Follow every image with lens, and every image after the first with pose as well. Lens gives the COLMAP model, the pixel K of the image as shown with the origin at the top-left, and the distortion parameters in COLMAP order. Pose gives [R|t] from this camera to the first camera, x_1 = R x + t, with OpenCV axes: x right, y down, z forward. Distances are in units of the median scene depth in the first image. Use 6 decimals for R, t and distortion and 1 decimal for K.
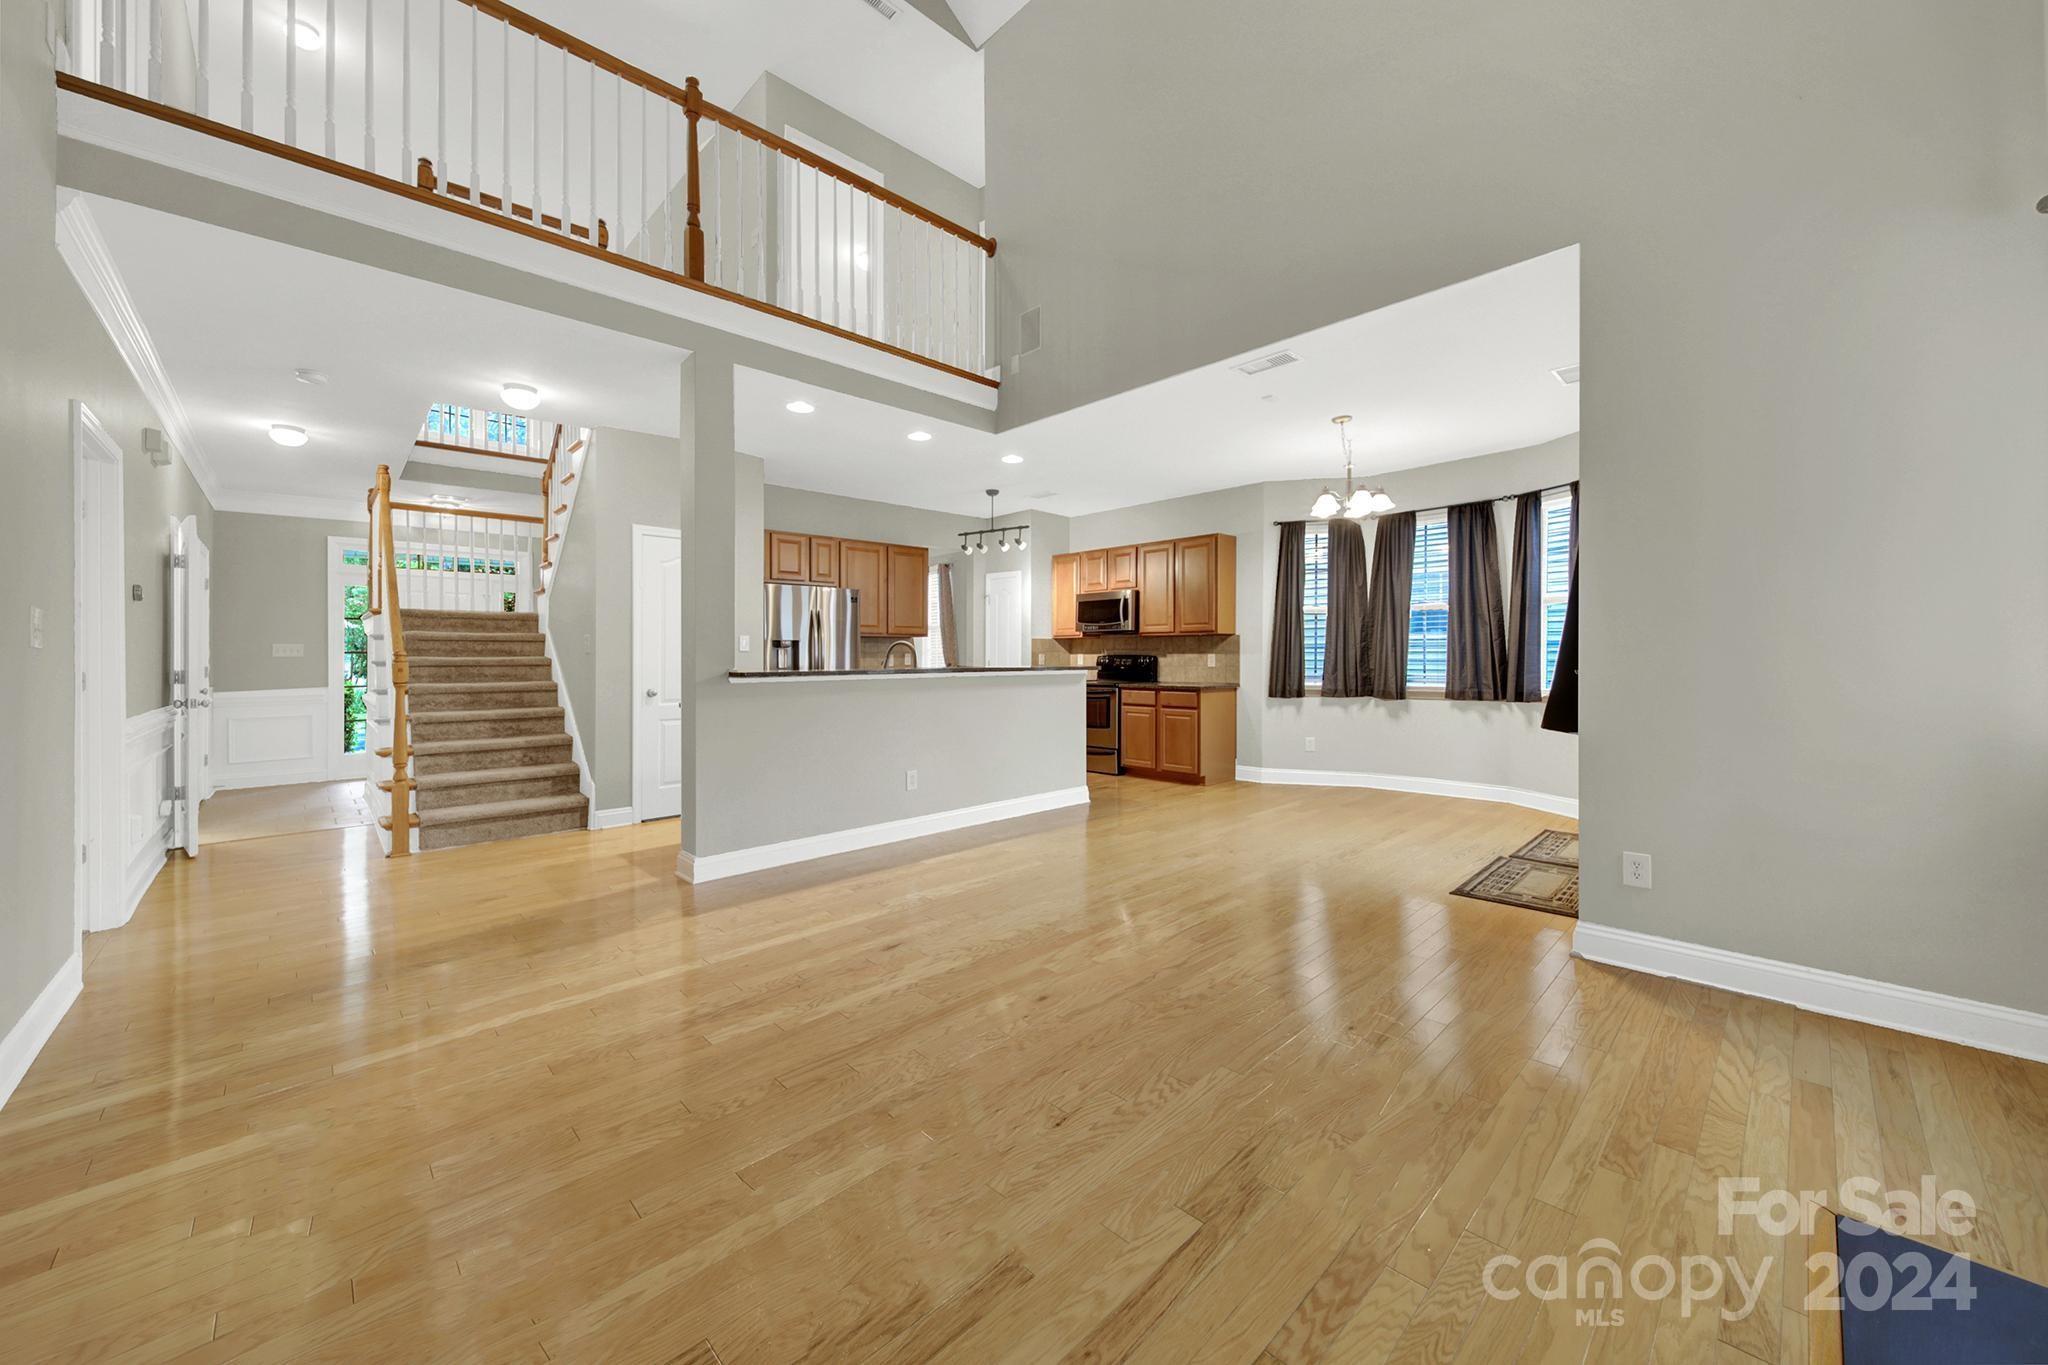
lens RADIAL K [[753.2, 0, 1024.3], [0, 753.2, 669.7], [0, 0, 1]] dist [-0.000915, -0.000364]
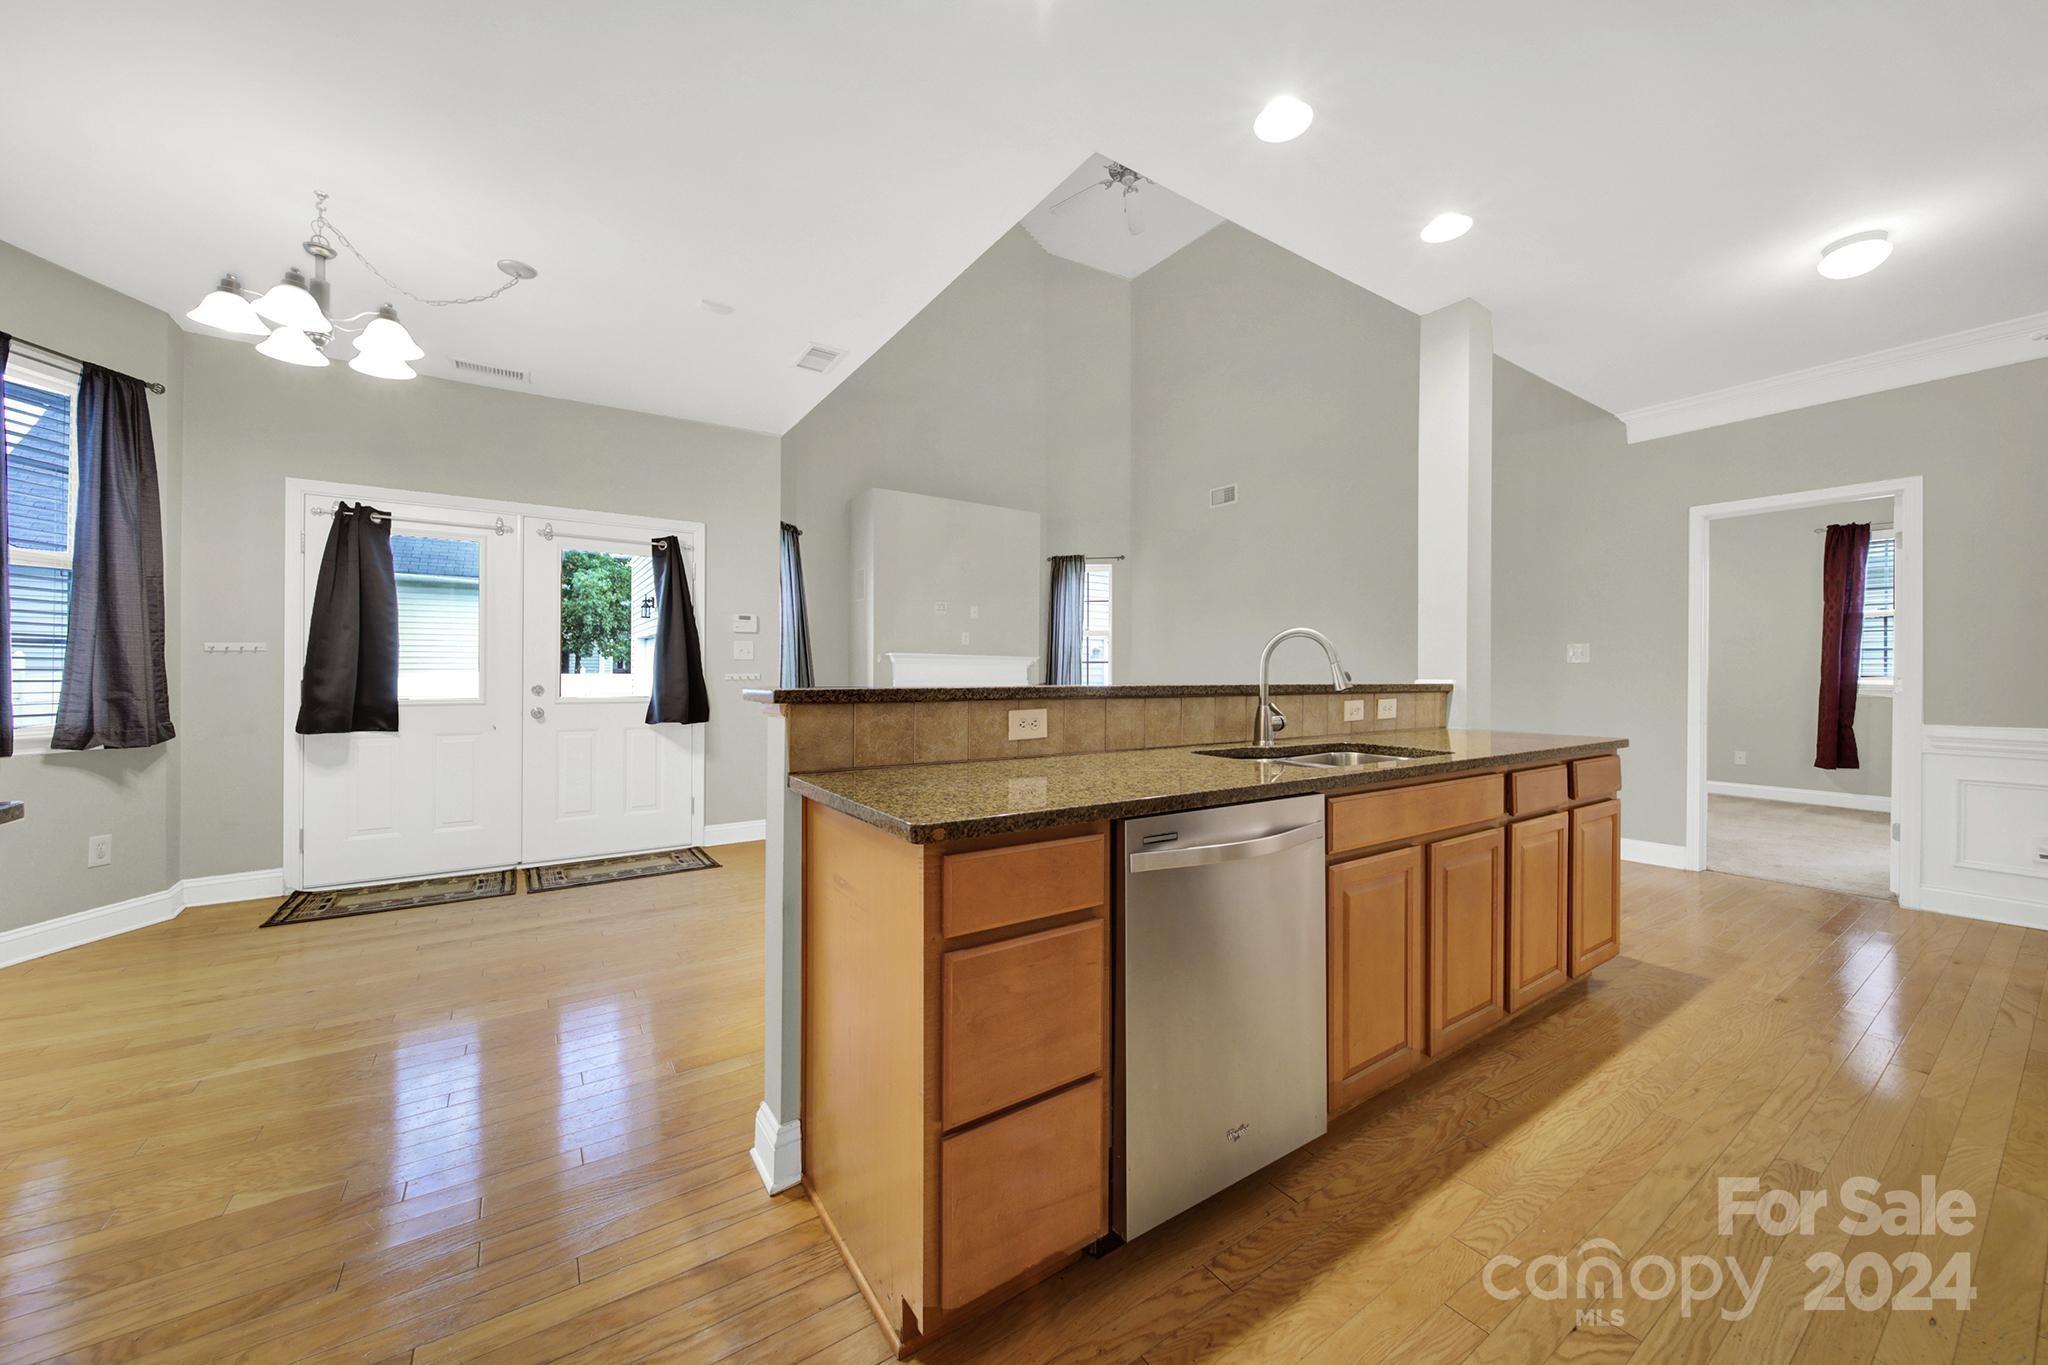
lens RADIAL K [[742.4, 0, 1026.6], [0, 742.4, 673.6], [0, 0, 1]] dist [-0.001151, -0.000275]
pose [[-0.985357, -0.000888, 0.170500, -0.057311], [0.002272, 0.999829, 0.018338, -0.014551], [-0.170487, 0.018457, -0.985187, 1.120599]]
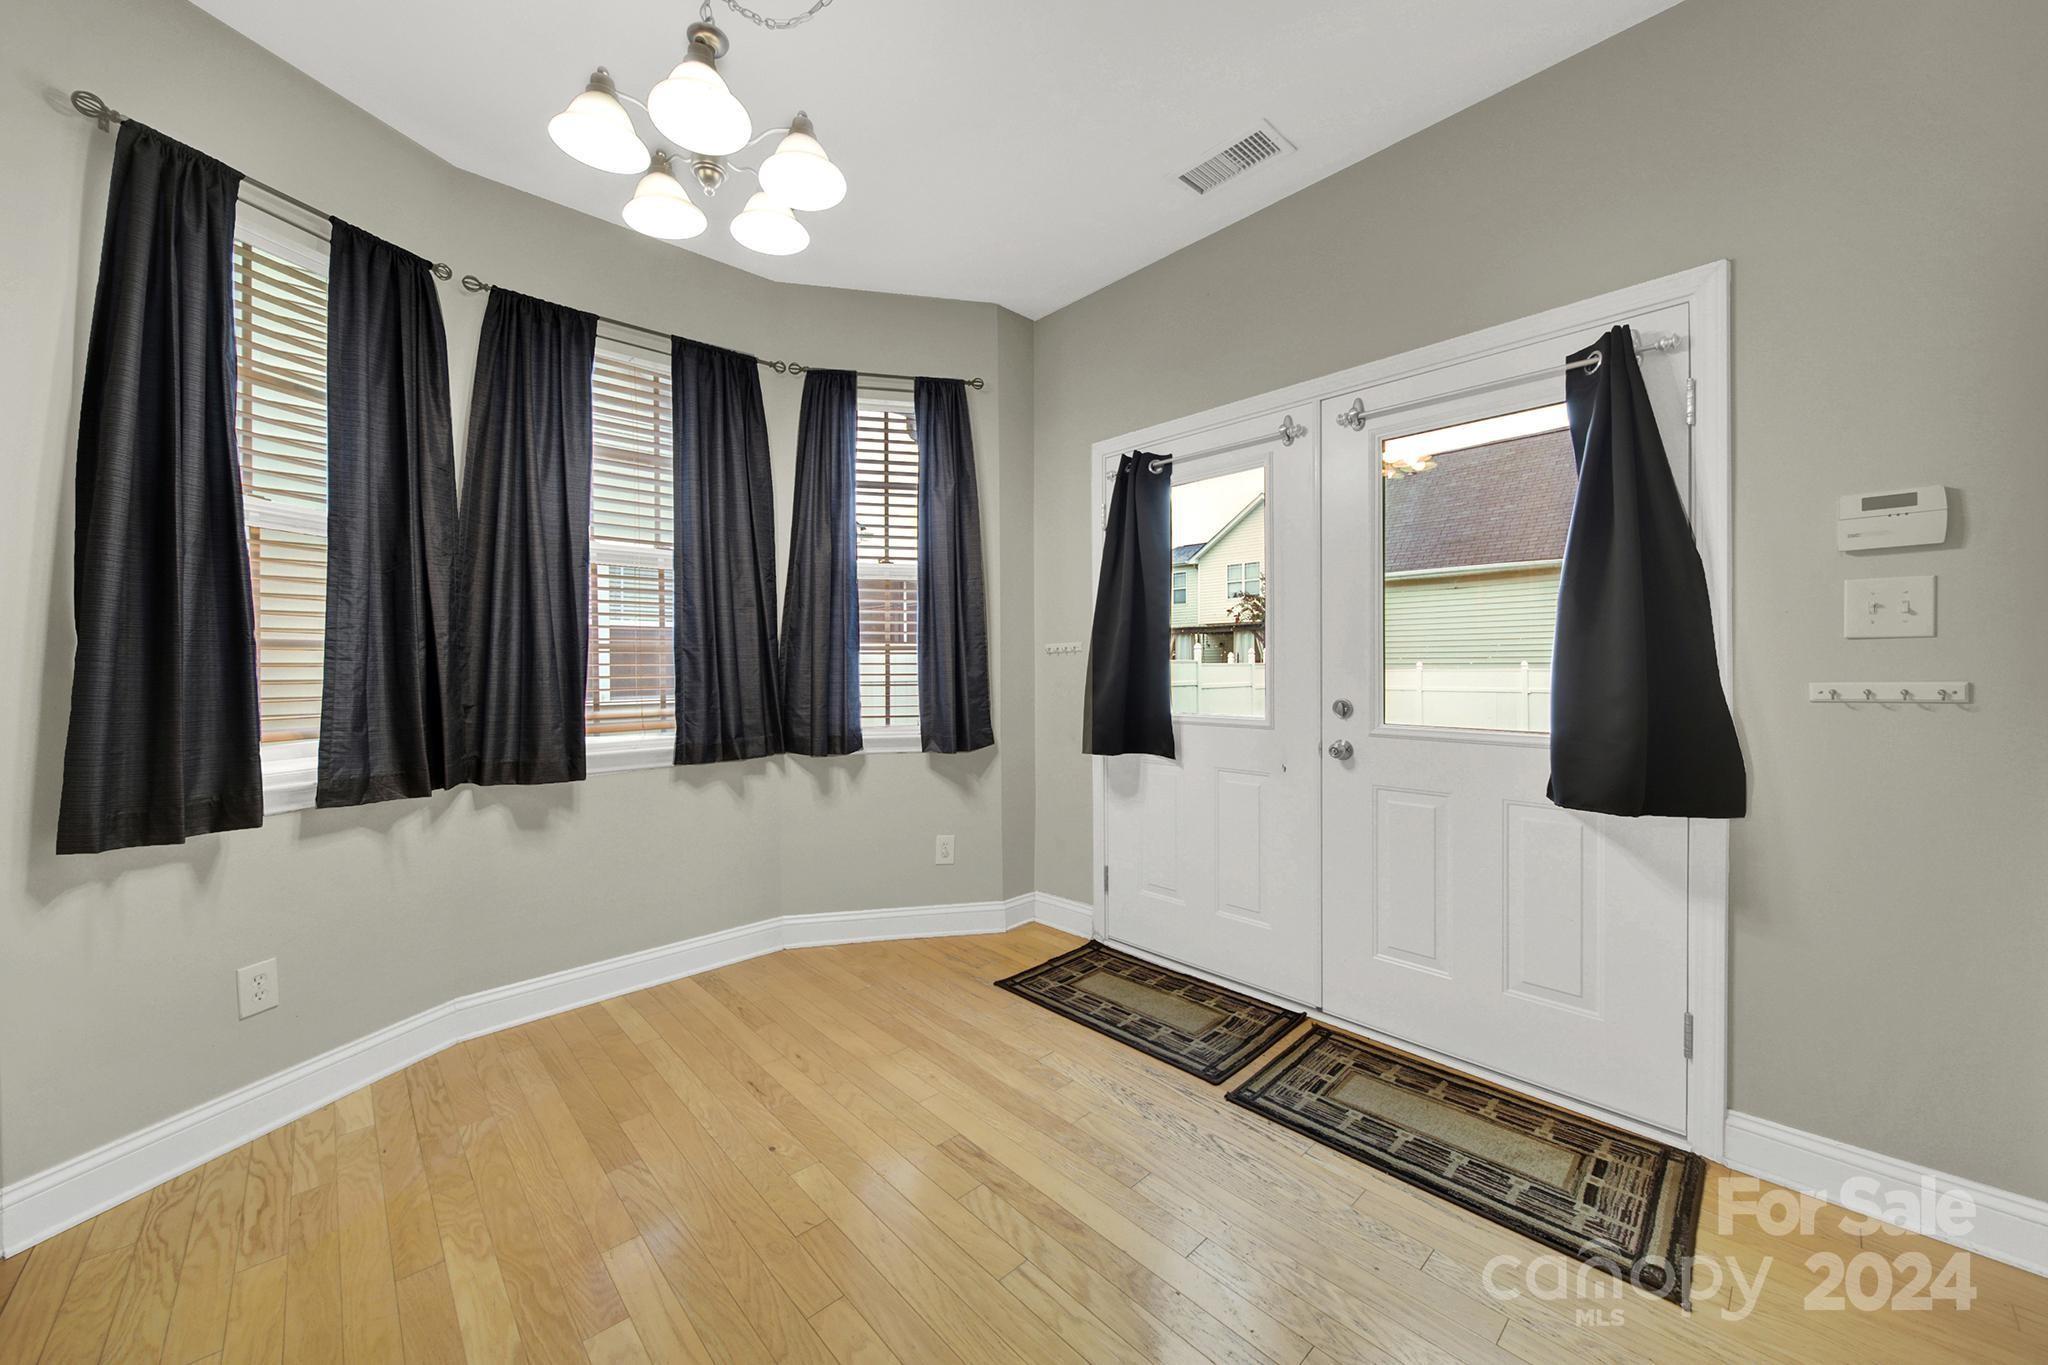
lens RADIAL K [[753.2, 0, 1024.3], [0, 753.2, 669.7], [0, 0, 1]] dist [-0.000915, -0.000364]
pose [[0.013036, -0.002764, 0.999911, 0.106480], [0.023883, 0.999712, 0.002452, -0.012554], [-0.999630, 0.023849, 0.013098, 0.712155]]
